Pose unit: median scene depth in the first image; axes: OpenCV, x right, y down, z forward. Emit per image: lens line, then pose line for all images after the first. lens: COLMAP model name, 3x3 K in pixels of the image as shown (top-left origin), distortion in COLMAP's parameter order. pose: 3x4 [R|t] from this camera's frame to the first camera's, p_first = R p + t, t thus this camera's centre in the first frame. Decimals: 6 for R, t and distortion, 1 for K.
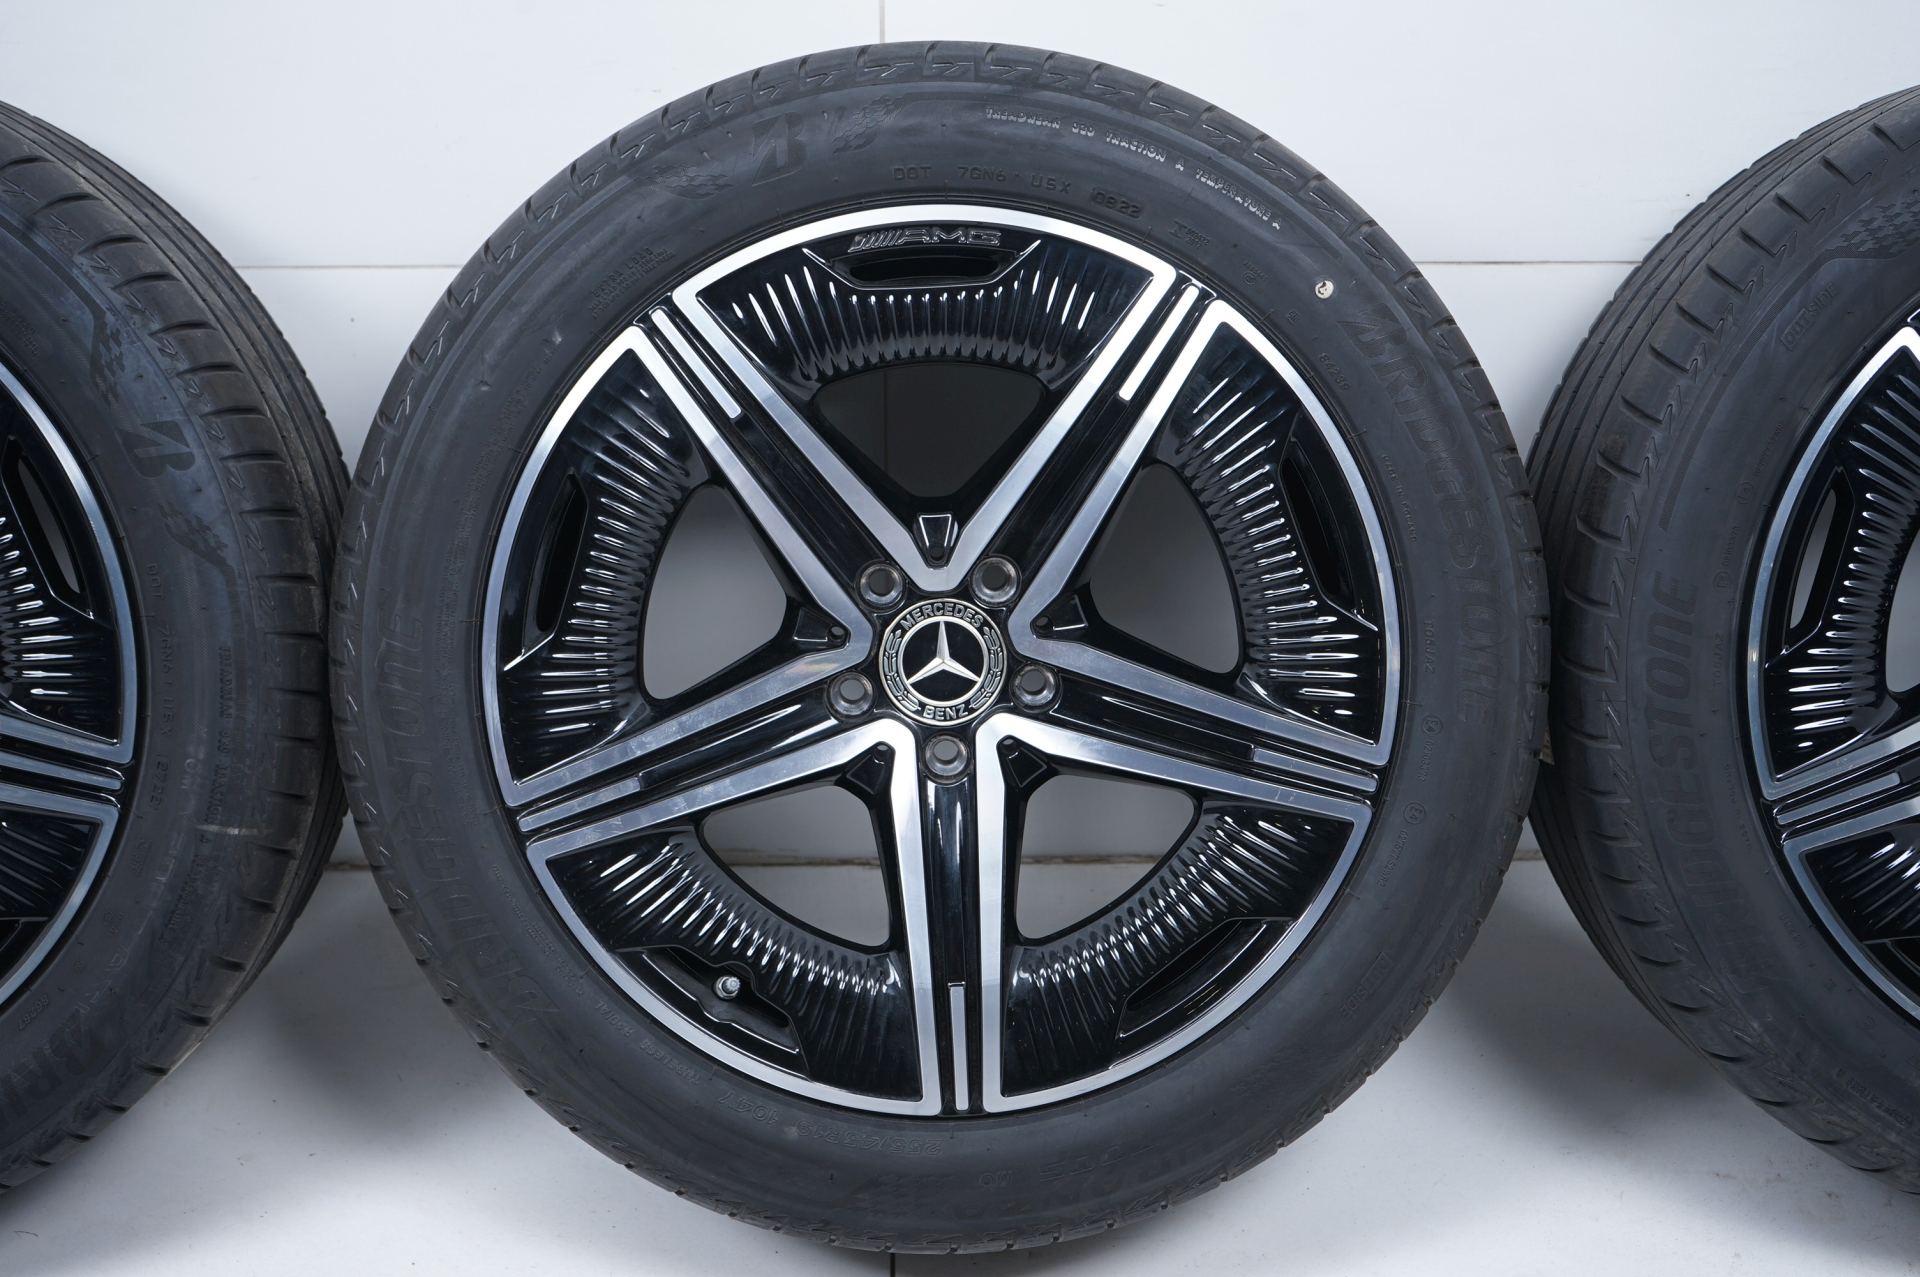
lens RADIAL K [[2721.3, 0, 957.9], [0, 2721.3, 693.1], [0, 0, 1]] dist [-0.046091, -0.017679]
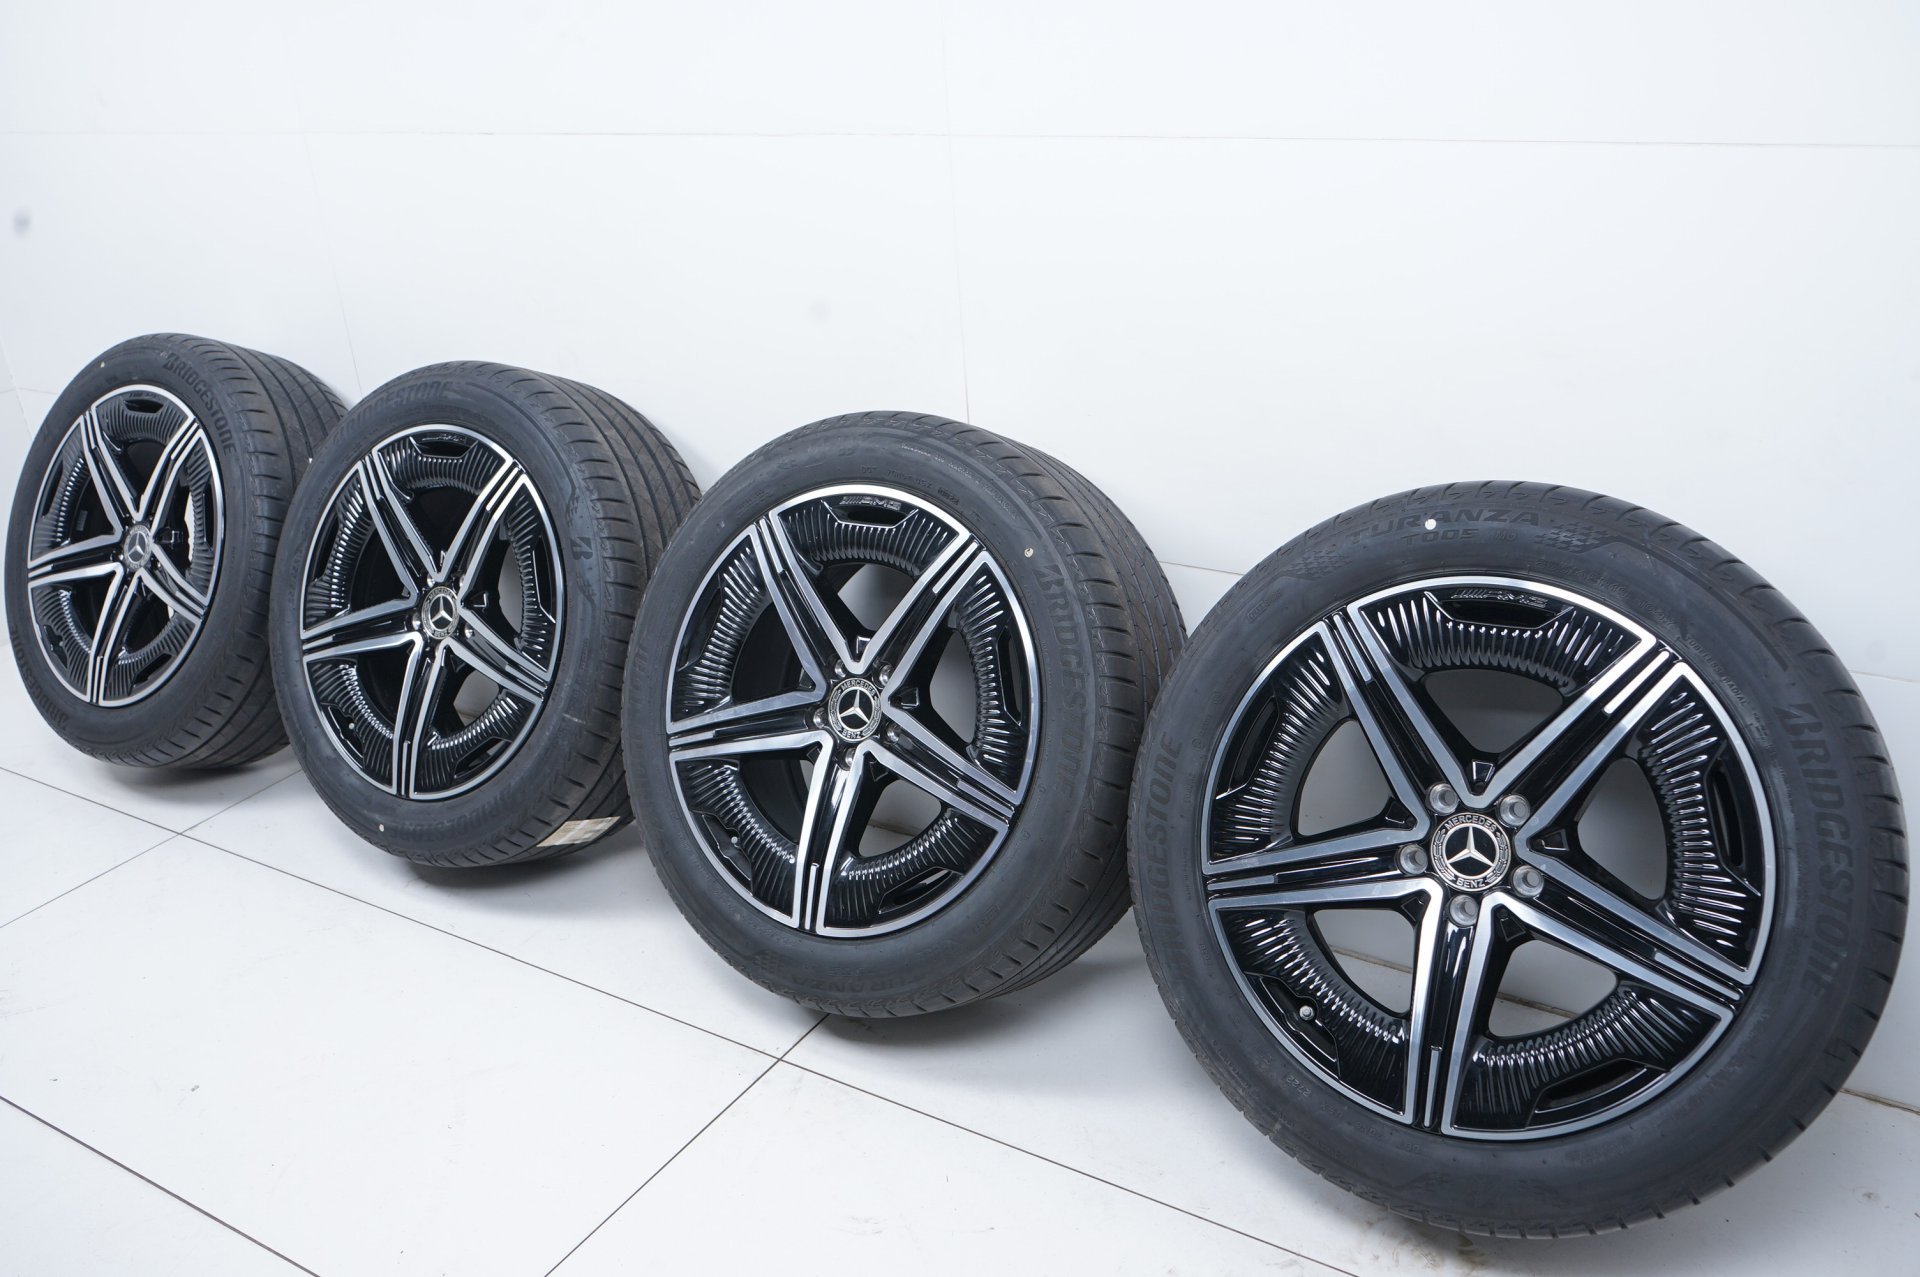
lens RADIAL K [[1664.7, 0, 963.2], [0, 1664.7, 596.9], [0, 0, 1]] dist [-0.149107, 0.000195]
pose [[0.832302, 0.153283, -0.532708, 0.716201], [-0.235257, 0.967843, -0.089075, -0.001393], [0.501924, 0.199461, 0.841598, -0.012930]]
